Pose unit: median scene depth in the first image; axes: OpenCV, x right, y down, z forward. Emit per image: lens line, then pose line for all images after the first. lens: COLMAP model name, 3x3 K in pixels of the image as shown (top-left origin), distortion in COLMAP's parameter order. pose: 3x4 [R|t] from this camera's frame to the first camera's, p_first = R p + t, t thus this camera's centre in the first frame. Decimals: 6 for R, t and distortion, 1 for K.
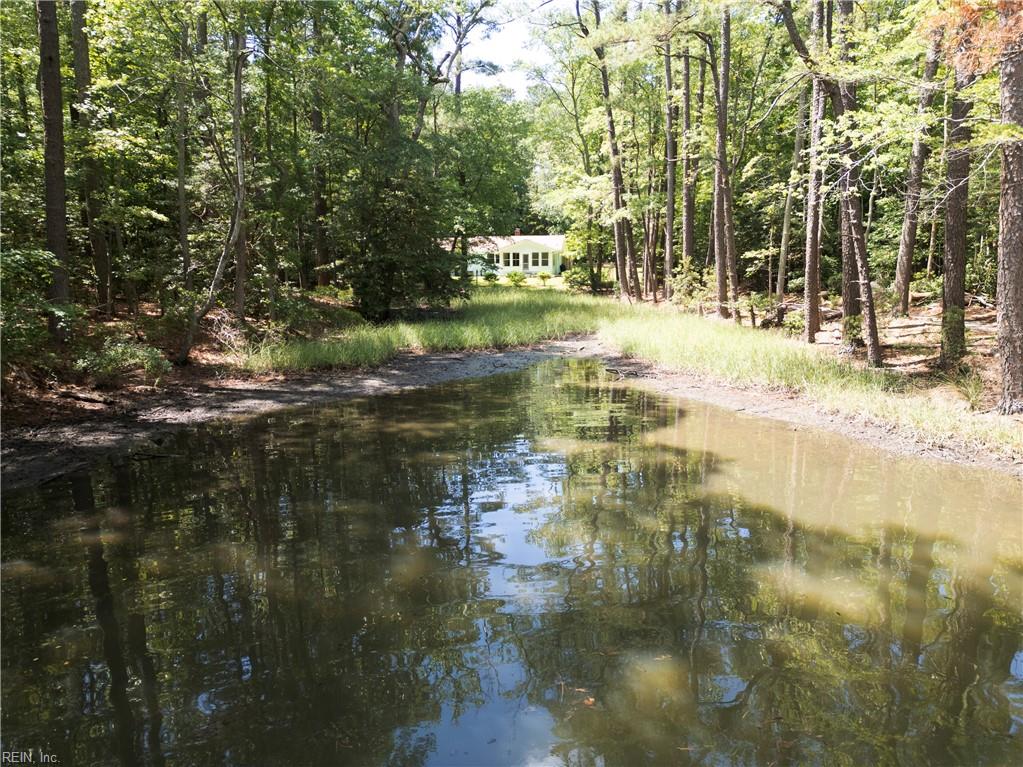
lens RADIAL K [[719.2, 0, 519.2], [0, 719.2, 382.1], [0, 0, 1]] dist [0.069494, -0.062824]
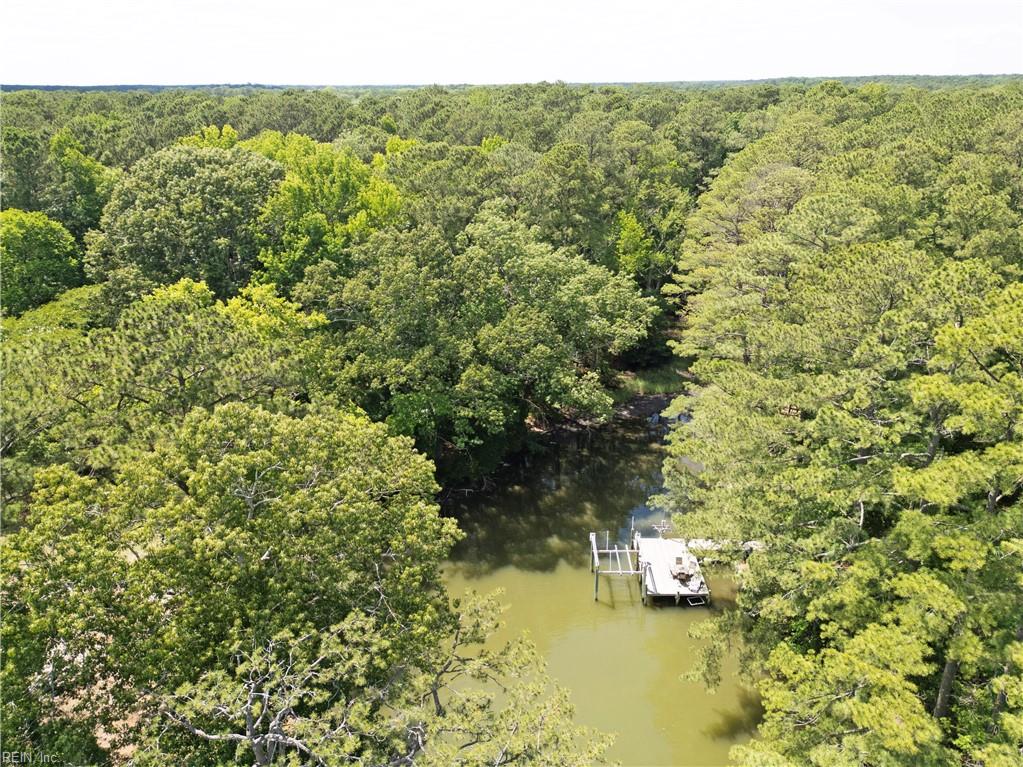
lens RADIAL K [[719.2, 0, 519.2], [0, 719.2, 382.1], [0, 0, 1]] dist [0.069494, -0.062824]
pose [[0.923604, 0.145495, -0.354663, 0.382201], [-0.064865, 0.971150, 0.229479, -0.611692], [0.377819, -0.188942, 0.906396, -1.655892]]
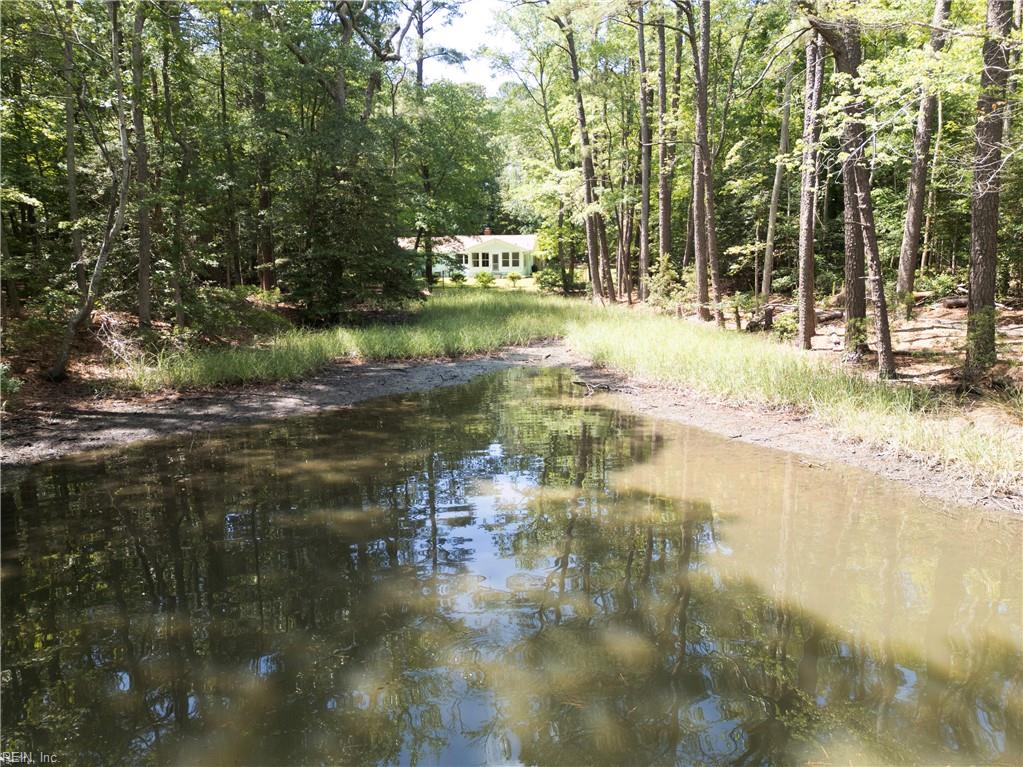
lens RADIAL K [[719.2, 0, 519.2], [0, 719.2, 382.1], [0, 0, 1]] dist [0.069494, -0.062824]
pose [[0.999443, -0.007104, 0.032605, 0.018771], [0.007217, 0.999968, -0.003336, -0.009788], [-0.032580, 0.003569, 0.999463, 0.097822]]
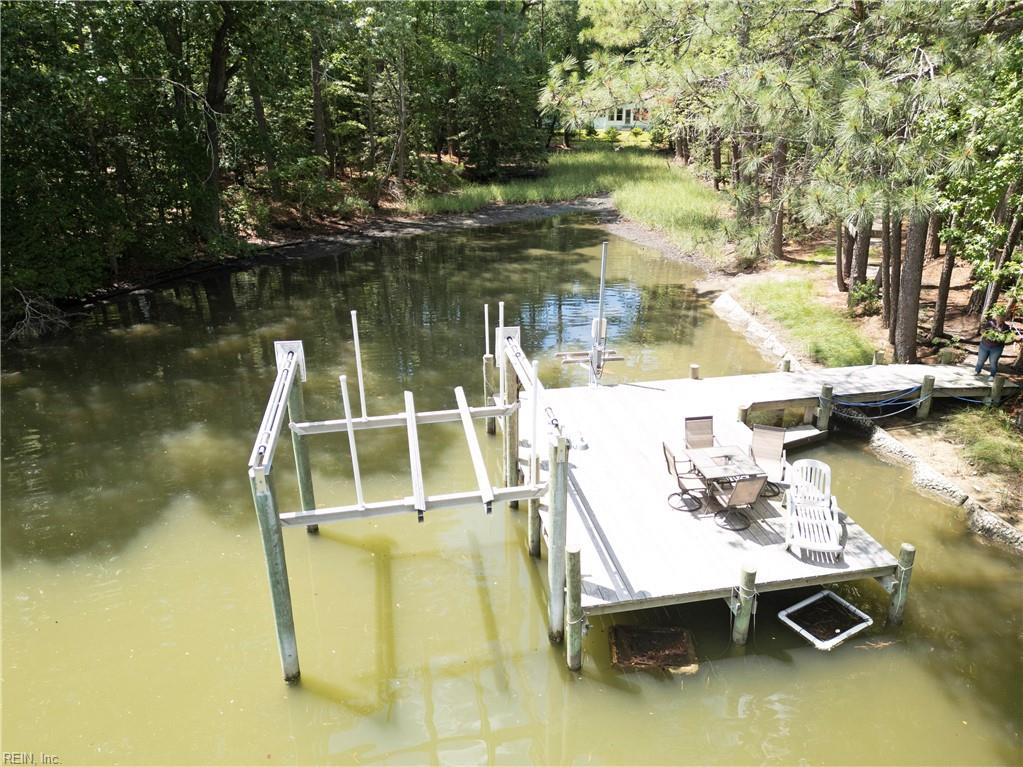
lens RADIAL K [[719.2, 0, 519.2], [0, 719.2, 382.1], [0, 0, 1]] dist [0.069494, -0.062824]
pose [[0.980713, 0.071390, -0.181949, 0.182778], [-0.030367, 0.975258, 0.218974, -0.004027], [0.193080, -0.209225, 0.958616, -0.535135]]
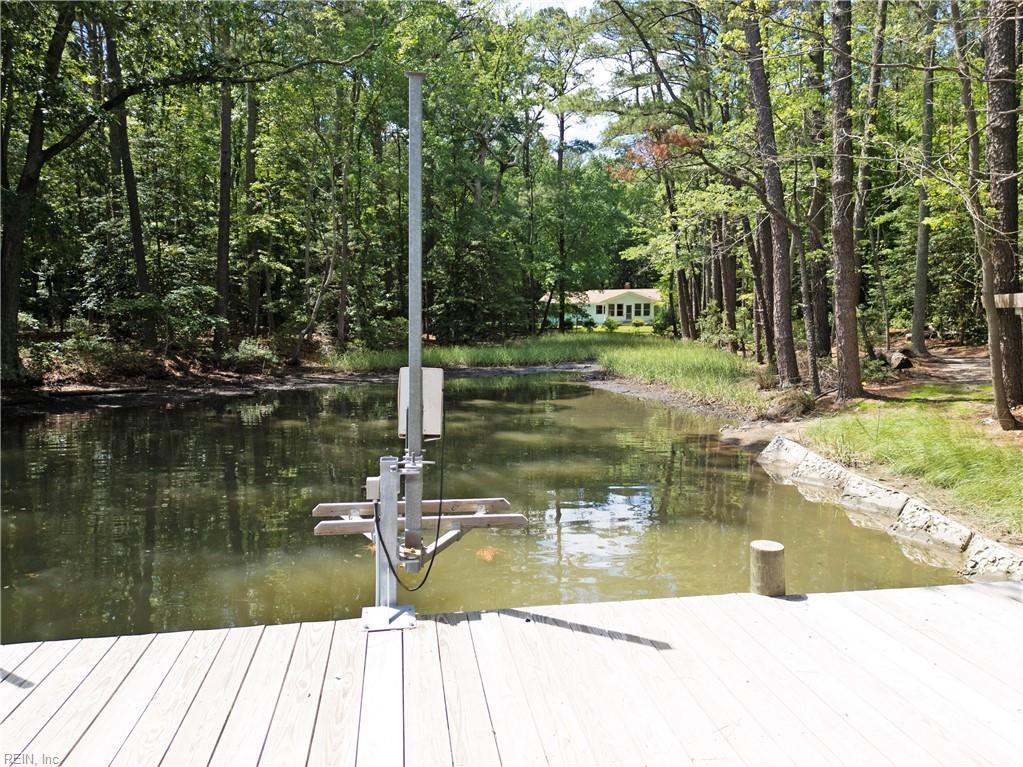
lens RADIAL K [[719.2, 0, 519.2], [0, 719.2, 382.1], [0, 0, 1]] dist [0.069494, -0.062824]
pose [[0.976417, 0.022065, -0.214762, 0.191728], [-0.039012, 0.996421, -0.074994, 0.063718], [0.212339, 0.081604, 0.973783, -0.215456]]
